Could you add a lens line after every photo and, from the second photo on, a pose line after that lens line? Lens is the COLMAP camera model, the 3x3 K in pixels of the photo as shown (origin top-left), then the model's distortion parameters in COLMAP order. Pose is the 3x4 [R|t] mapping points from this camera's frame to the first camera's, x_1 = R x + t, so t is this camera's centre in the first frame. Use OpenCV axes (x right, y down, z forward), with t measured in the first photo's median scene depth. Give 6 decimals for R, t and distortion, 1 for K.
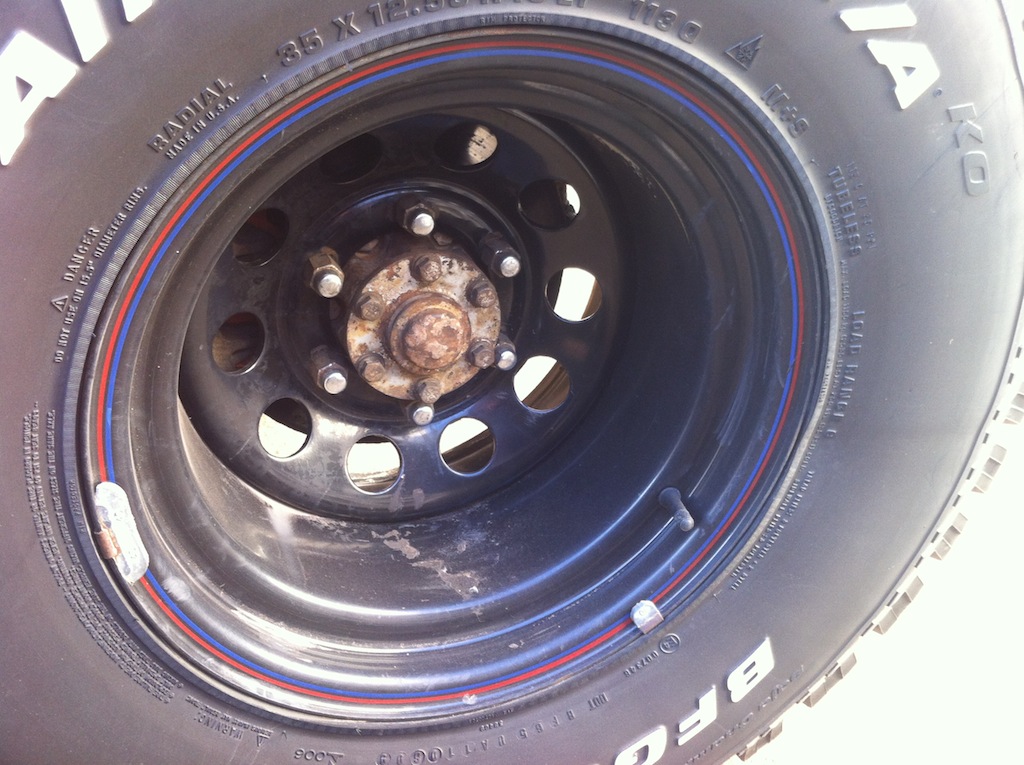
lens RADIAL K [[1029.2, 0, 521.7], [0, 1029.2, 381.7], [0, 0, 1]] dist [0.032355, 0.000000]
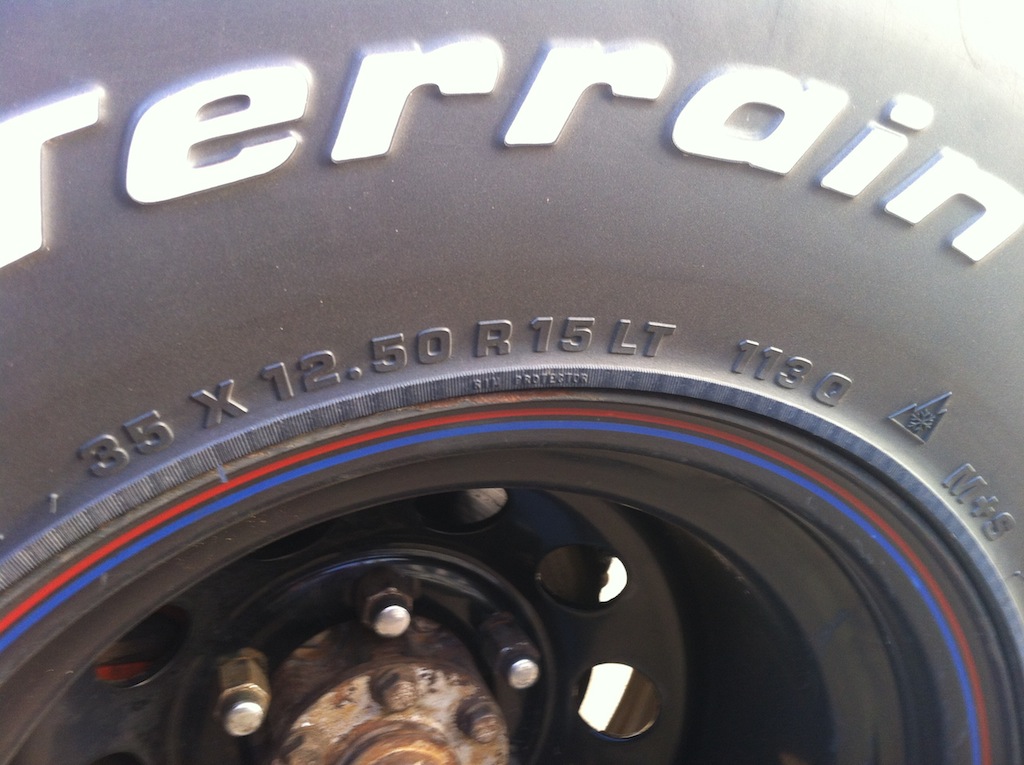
lens RADIAL K [[1029.2, 0, 507.0], [0, 1029.2, 383.0], [0, 0, 1]] dist [0.032355, 0.000000]
pose [[0.999331, 0.015159, -0.033278, -0.002517], [-0.021958, 0.976462, -0.214571, -0.192005], [0.029242, 0.215158, 0.976141, 0.380065]]
